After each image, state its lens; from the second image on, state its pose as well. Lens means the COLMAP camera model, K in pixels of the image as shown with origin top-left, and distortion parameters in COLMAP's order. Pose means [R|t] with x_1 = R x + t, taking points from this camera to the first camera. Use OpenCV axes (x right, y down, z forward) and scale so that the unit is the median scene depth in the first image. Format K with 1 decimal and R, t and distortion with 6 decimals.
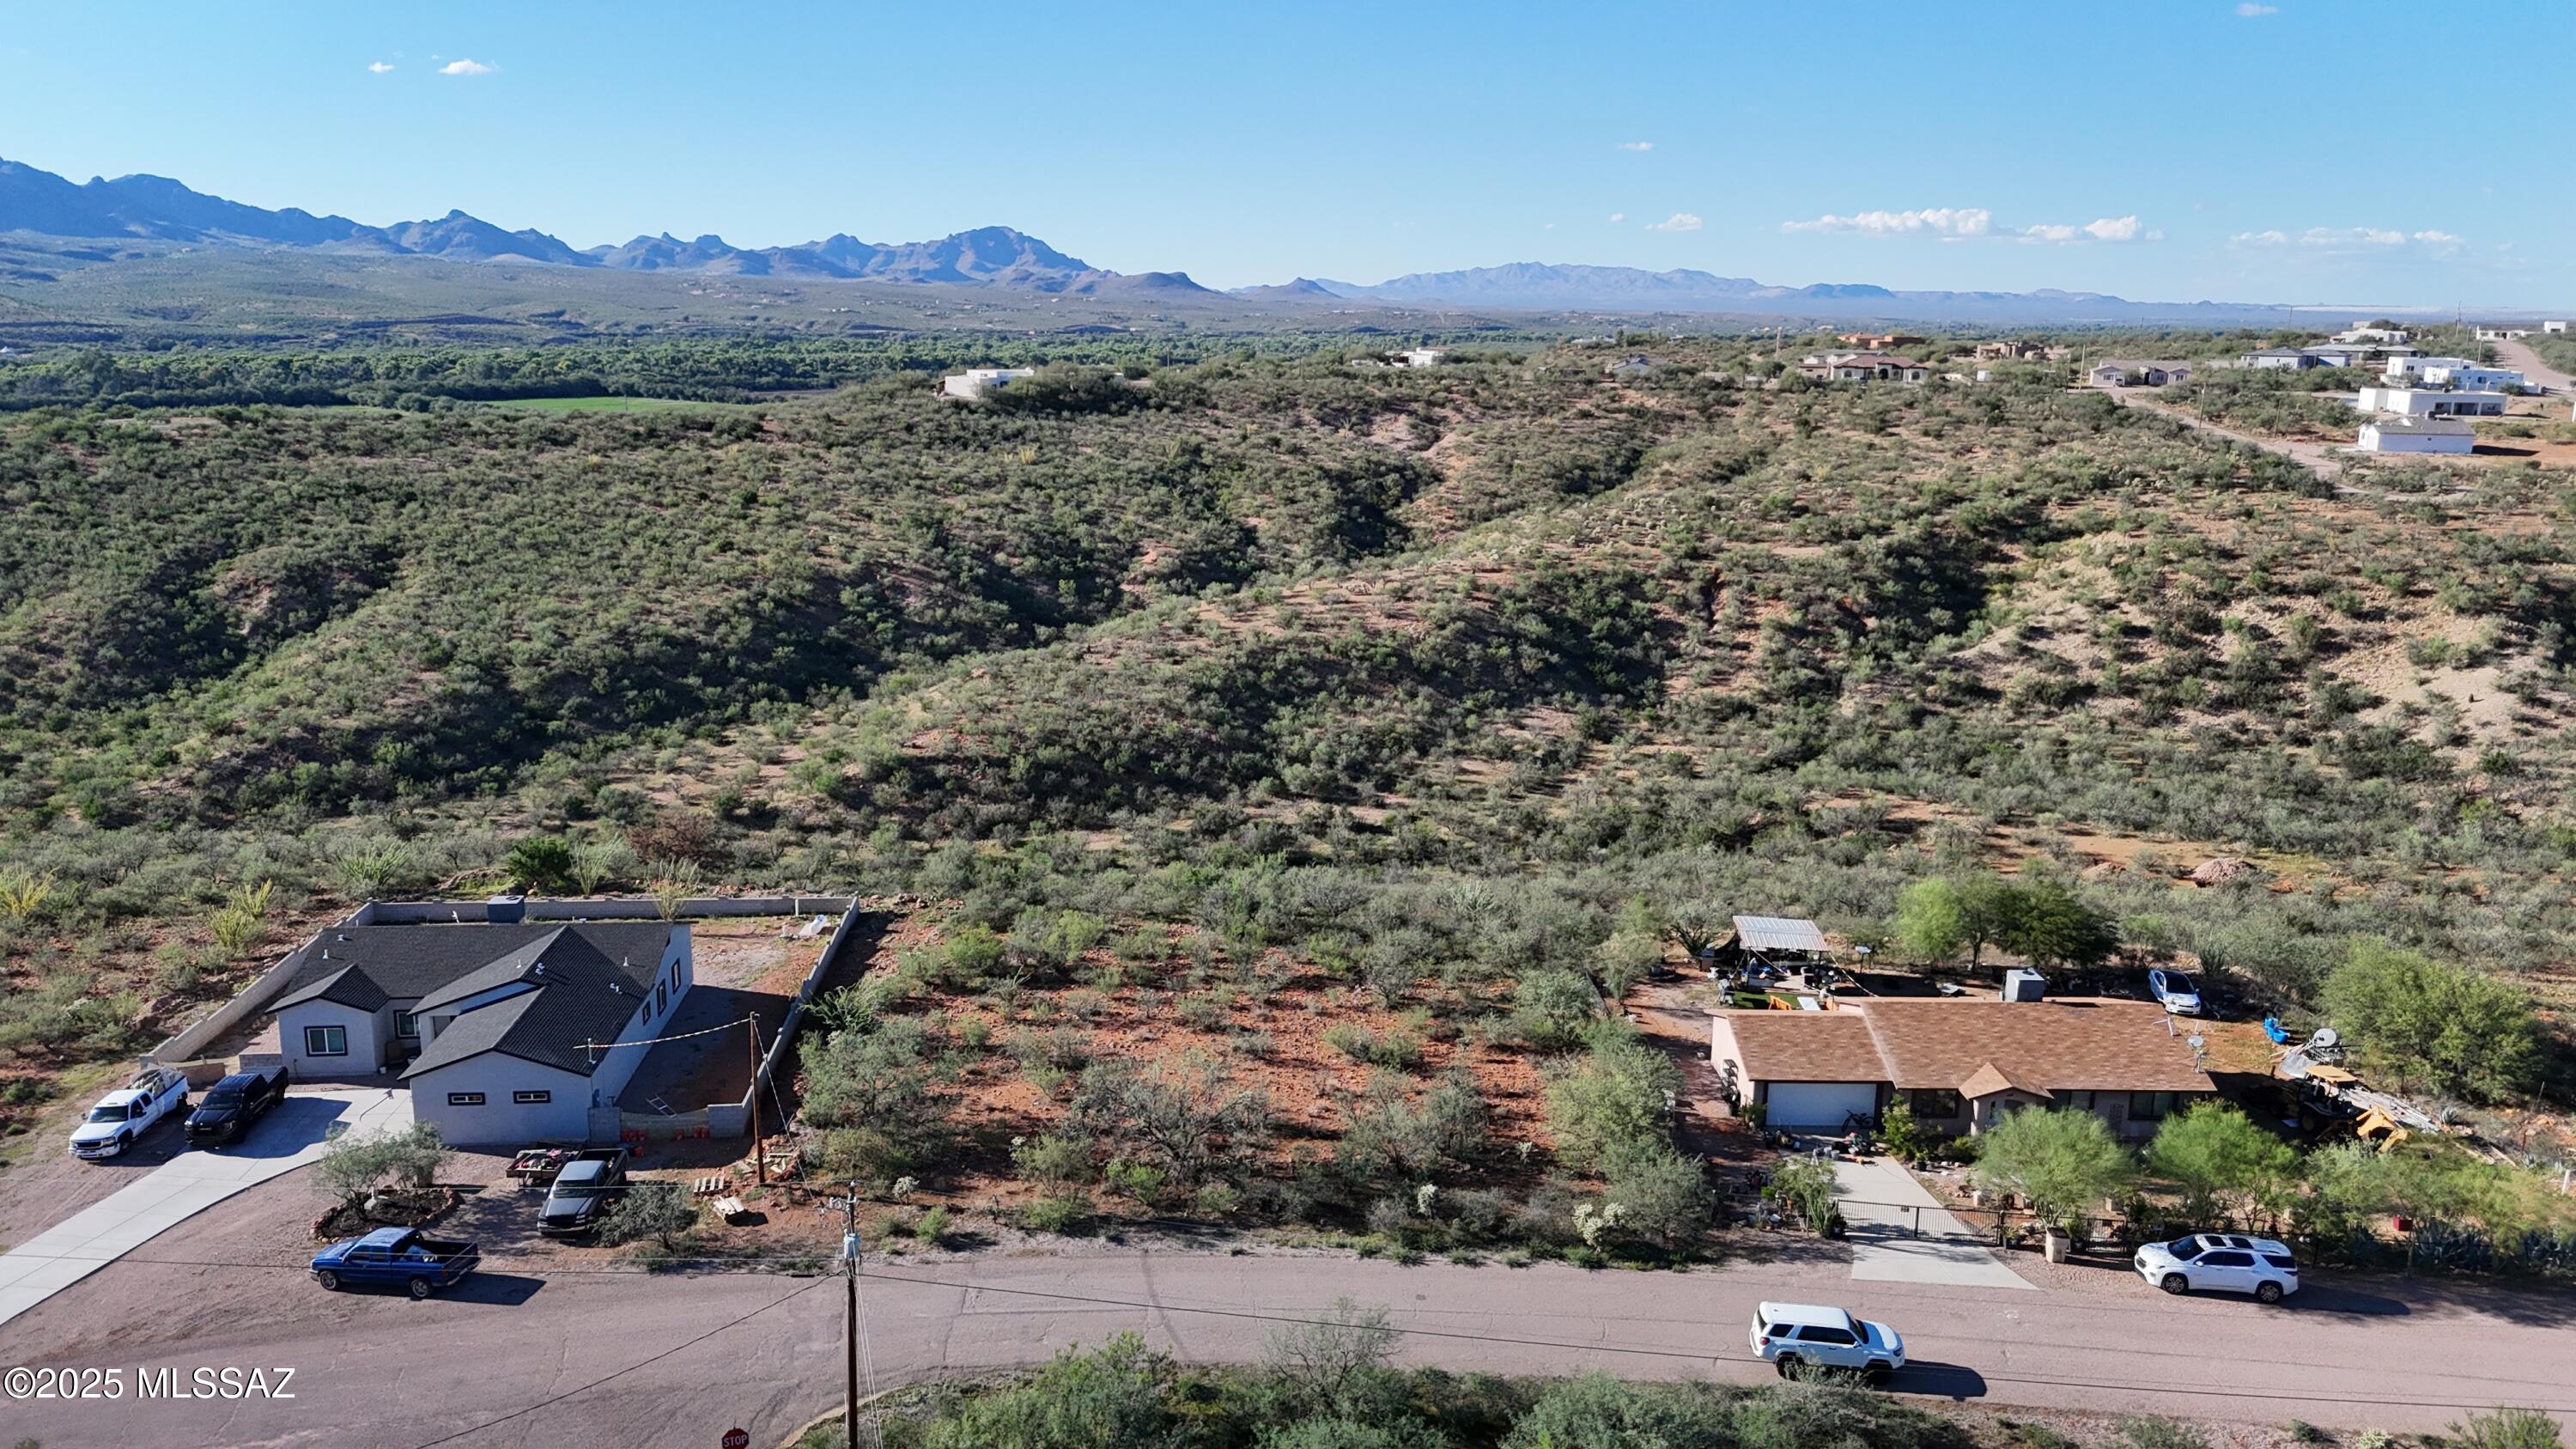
lens RADIAL K [[1876.6, 0, 1283.0], [0, 1876.6, 749.3], [0, 0, 1]] dist [0.086288, -0.083327]
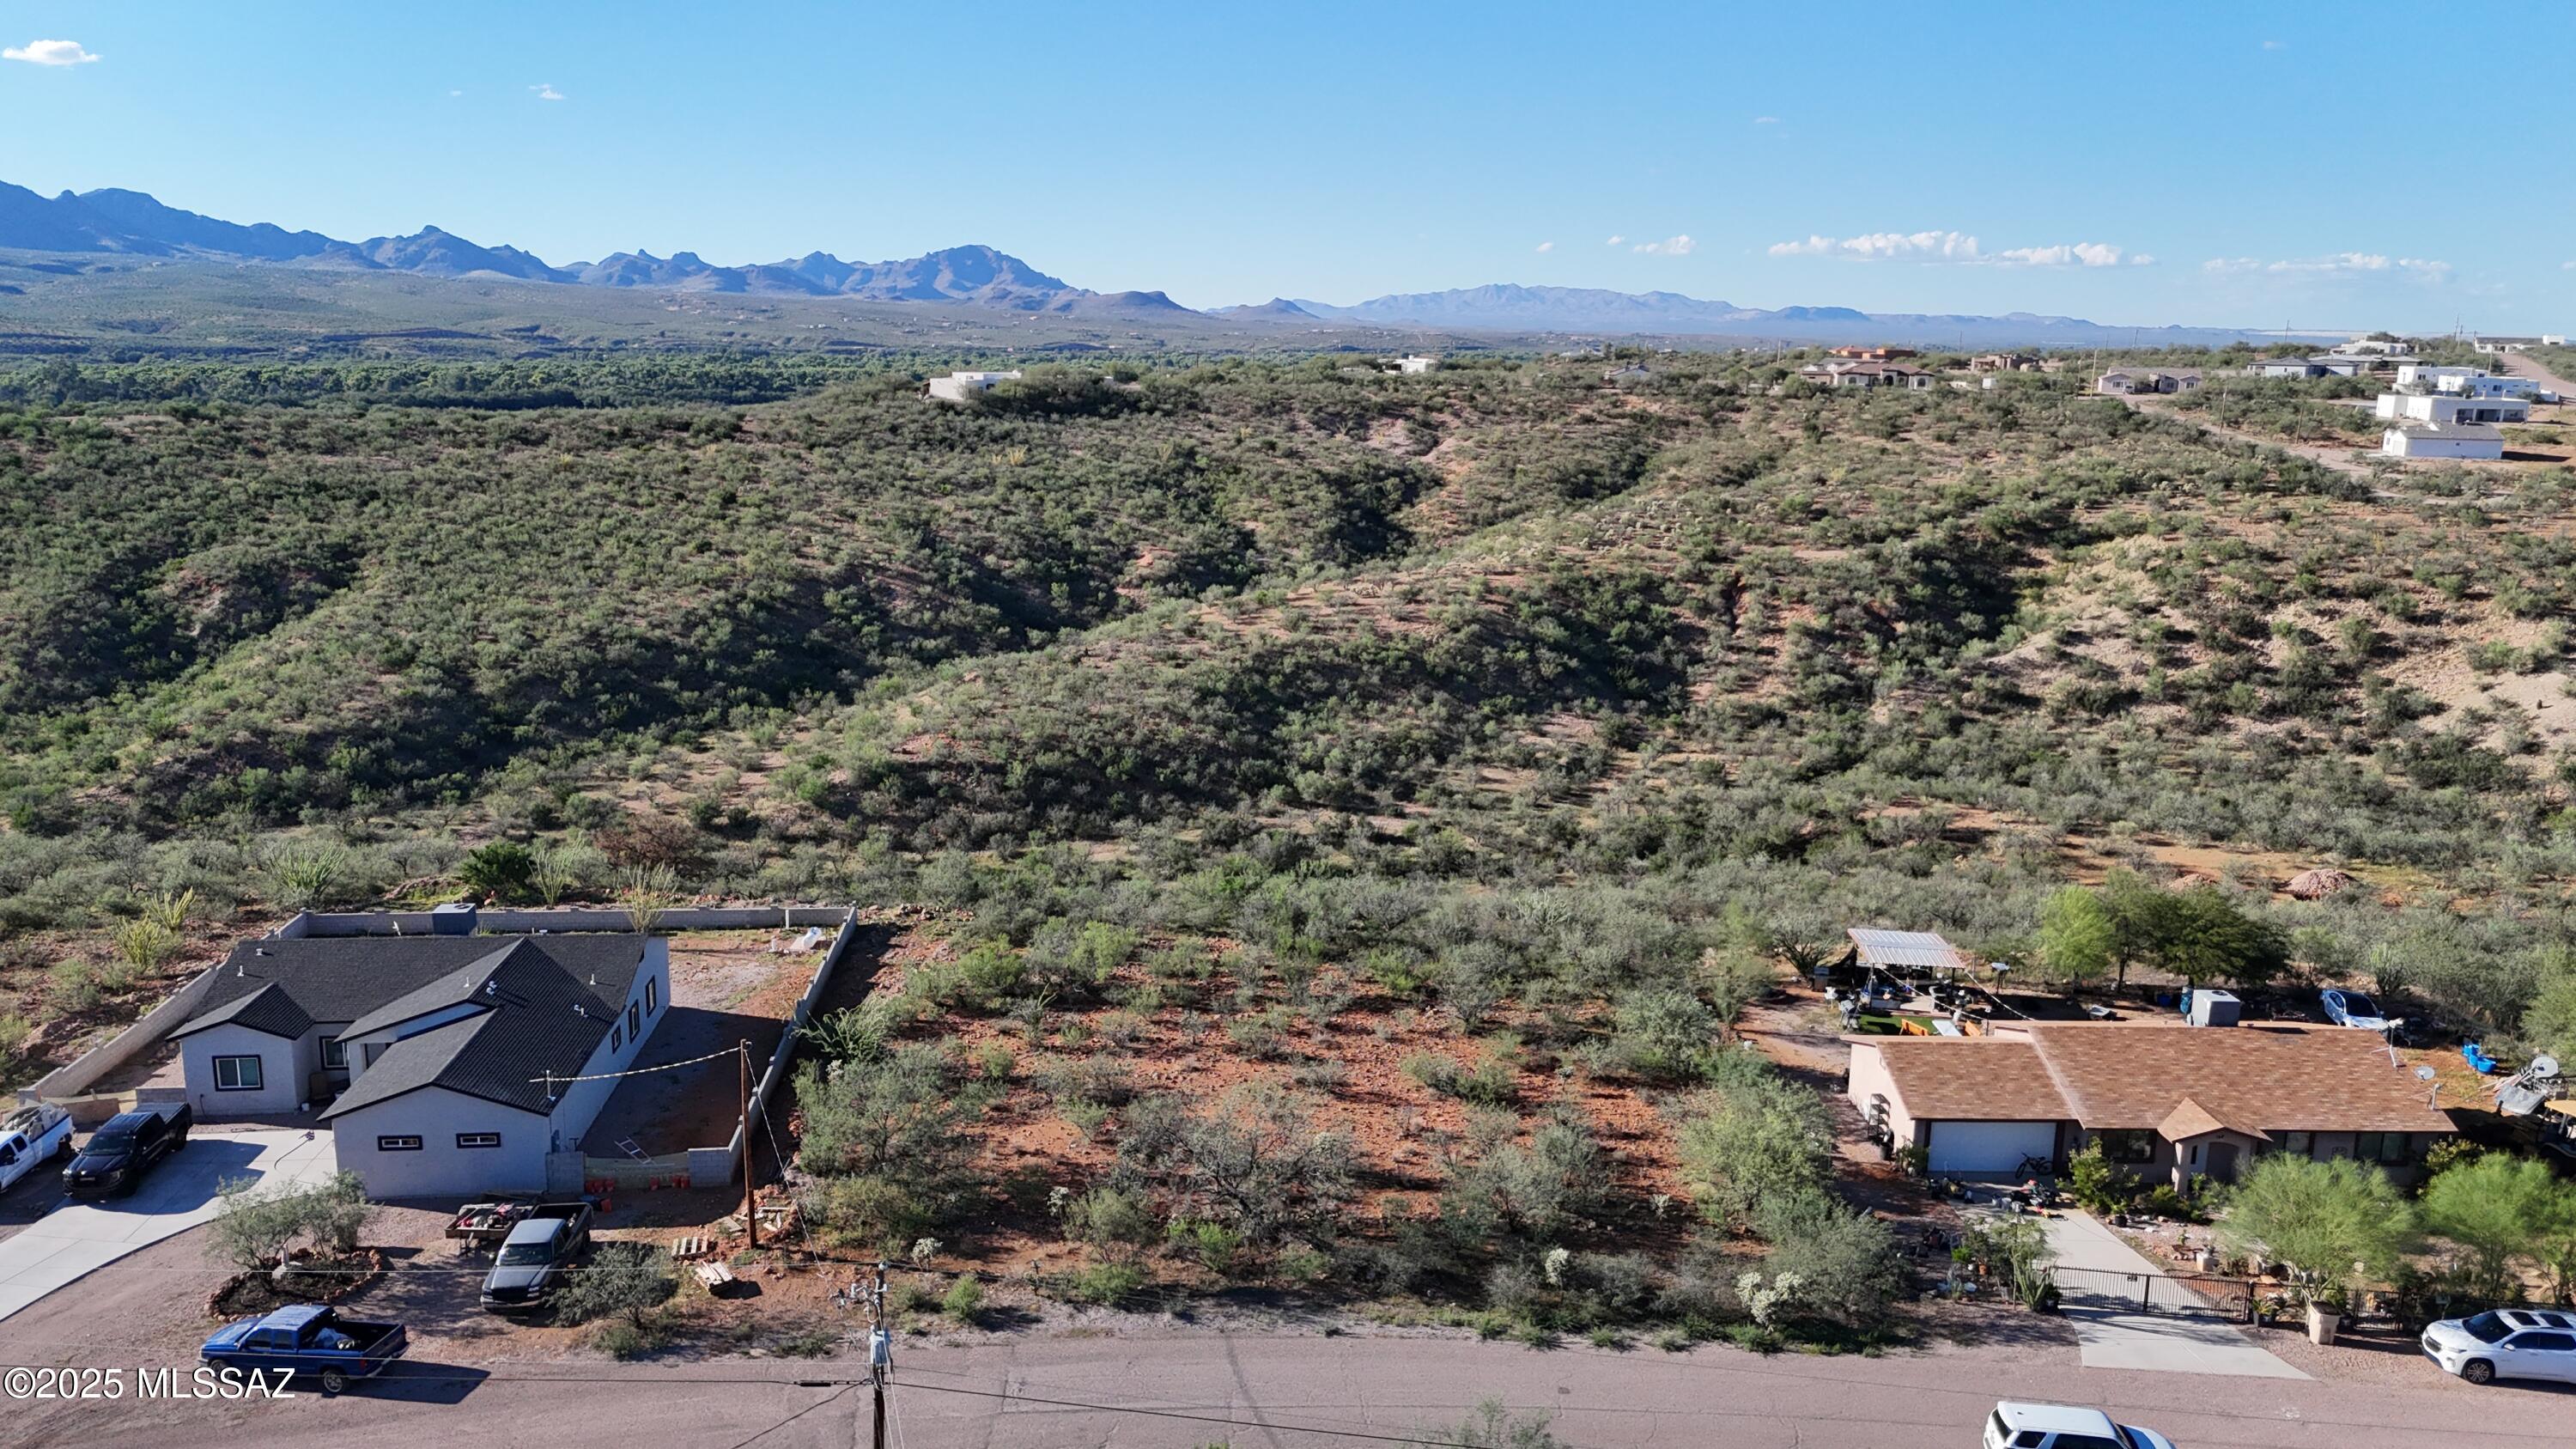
lens RADIAL K [[1876.6, 0, 1283.0], [0, 1876.6, 749.3], [0, 0, 1]] dist [0.086288, -0.083327]
pose [[0.999922, 0.001402, 0.012412, -0.015998], [-0.001275, 0.999947, -0.010222, 0.005767], [-0.012425, 0.010206, 0.999871, 0.048567]]
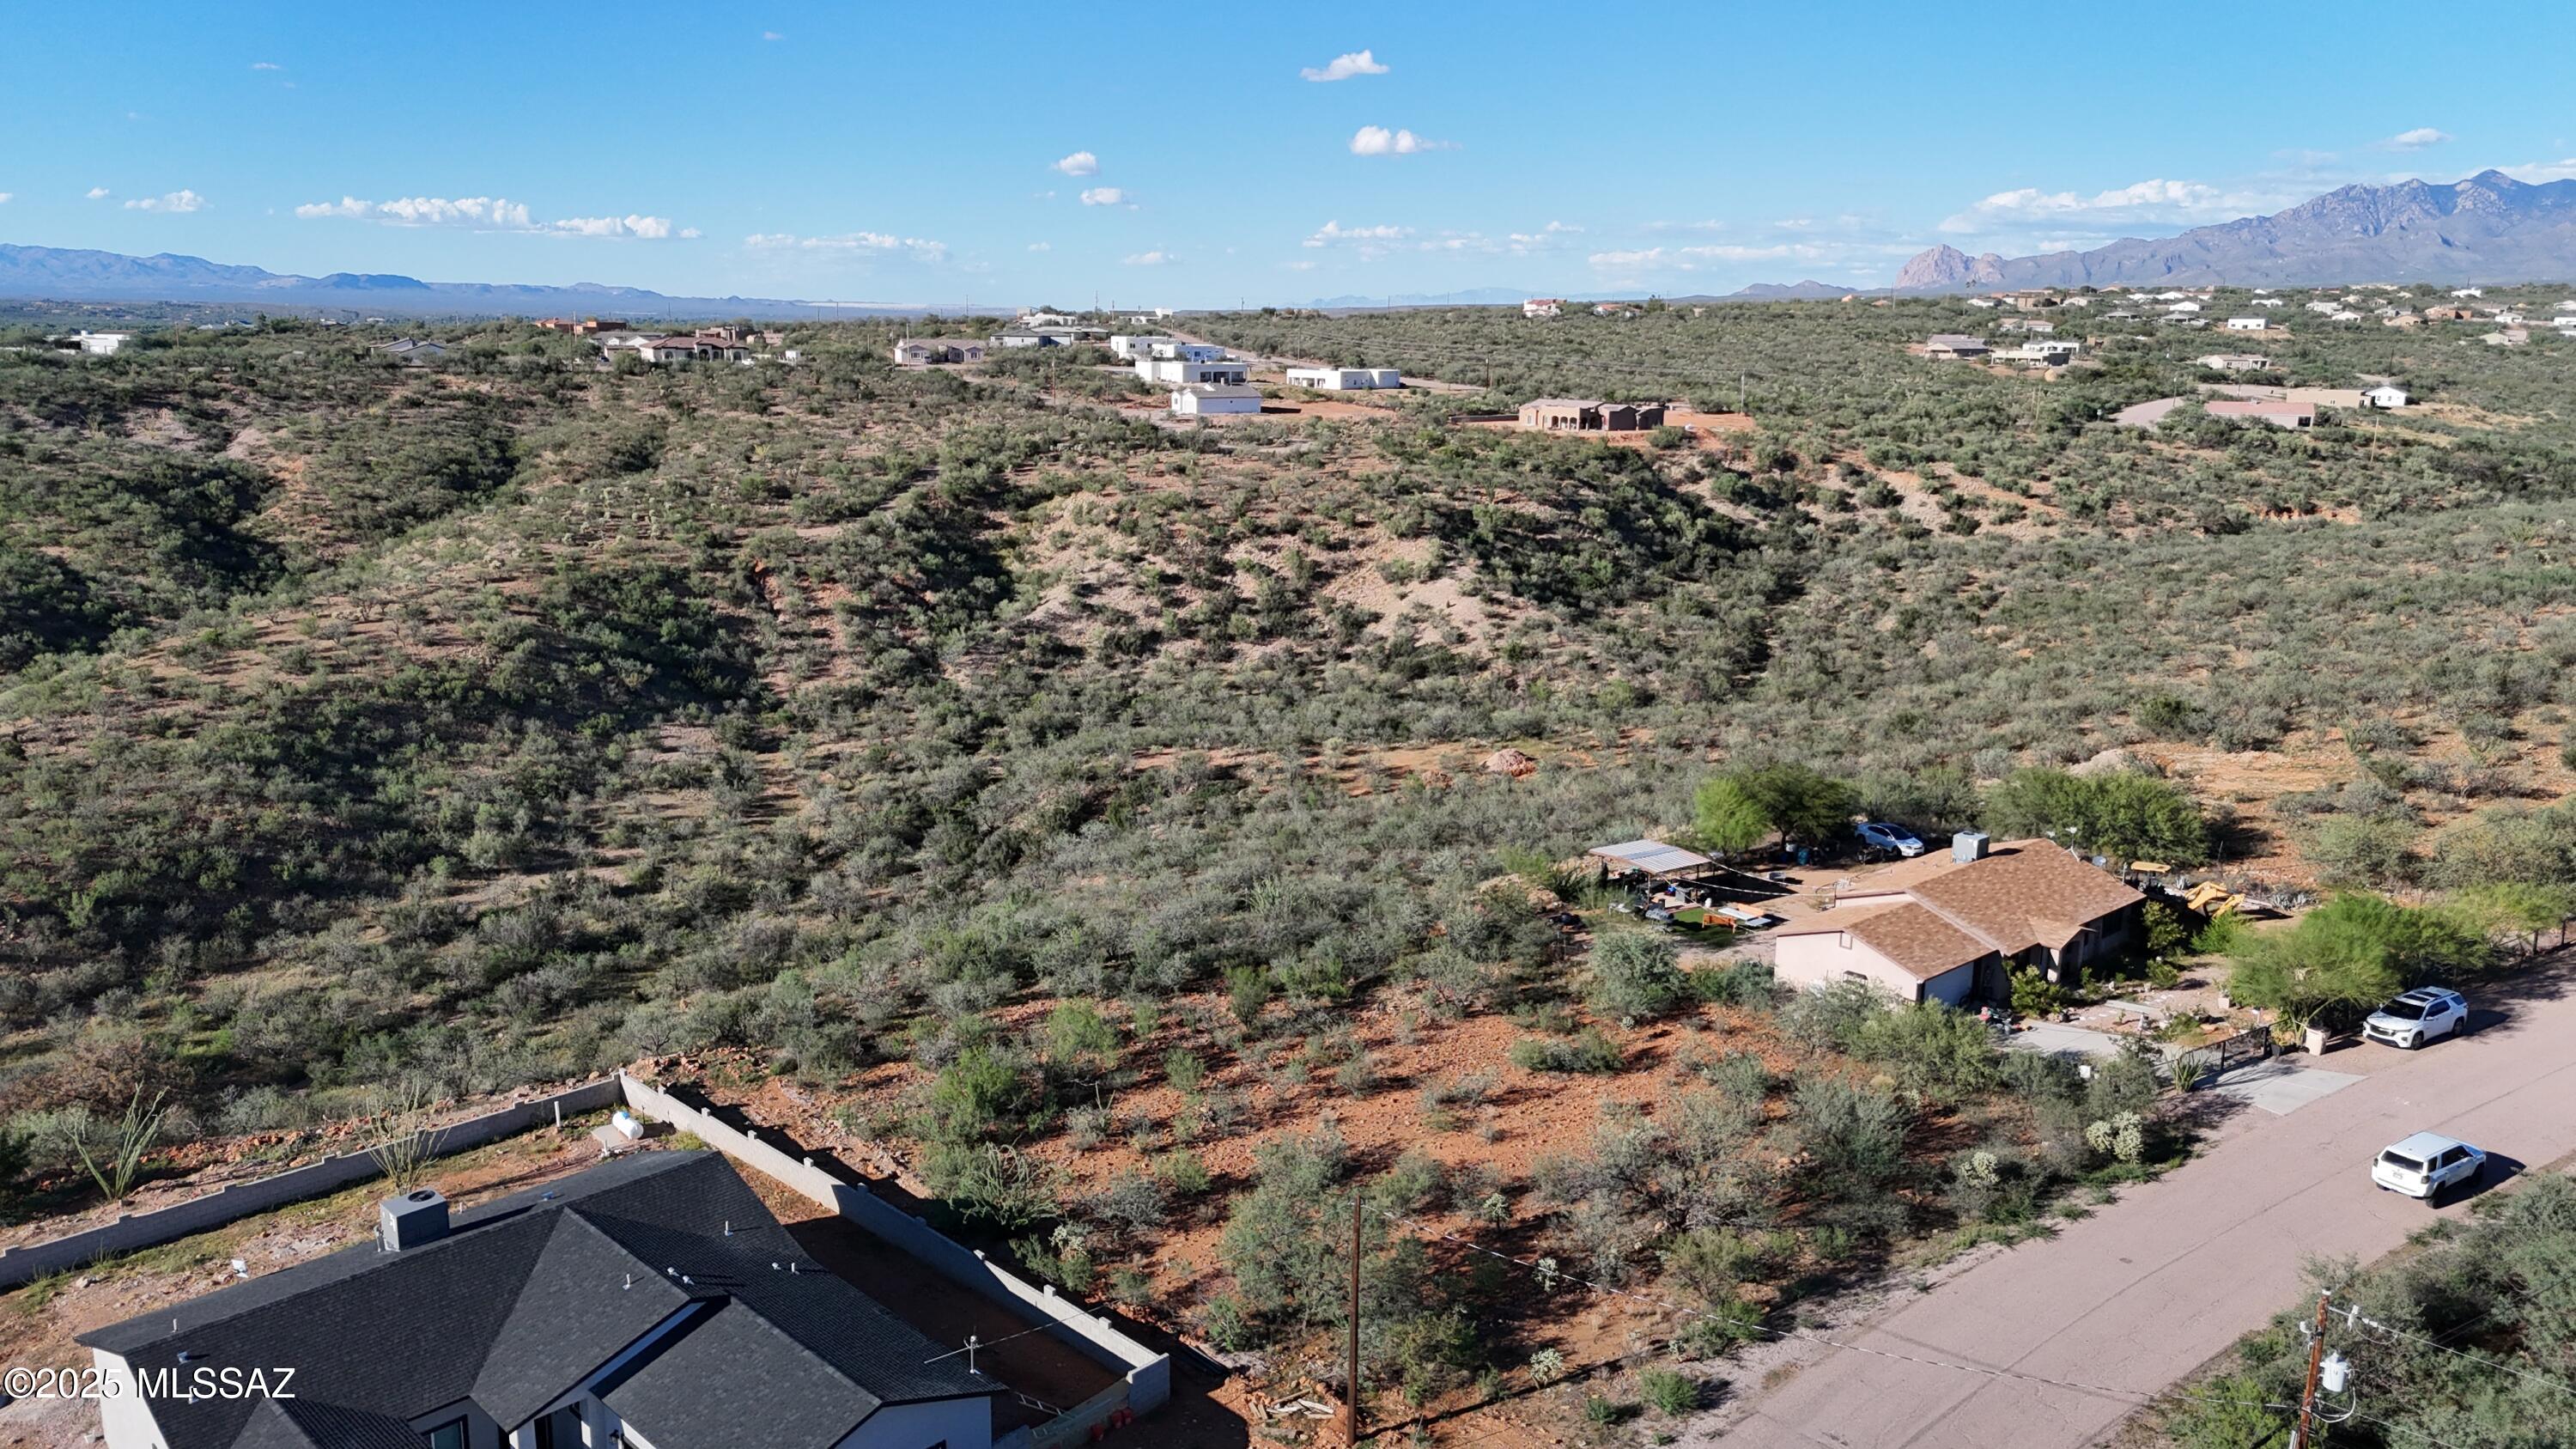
lens RADIAL K [[1876.6, 0, 1283.0], [0, 1876.6, 749.3], [0, 0, 1]] dist [0.086288, -0.083327]
pose [[0.754393, -0.152913, 0.638365, -0.212193], [0.151282, 0.986811, 0.057600, -0.018816], [-0.638753, 0.053120, 0.767576, 0.145624]]
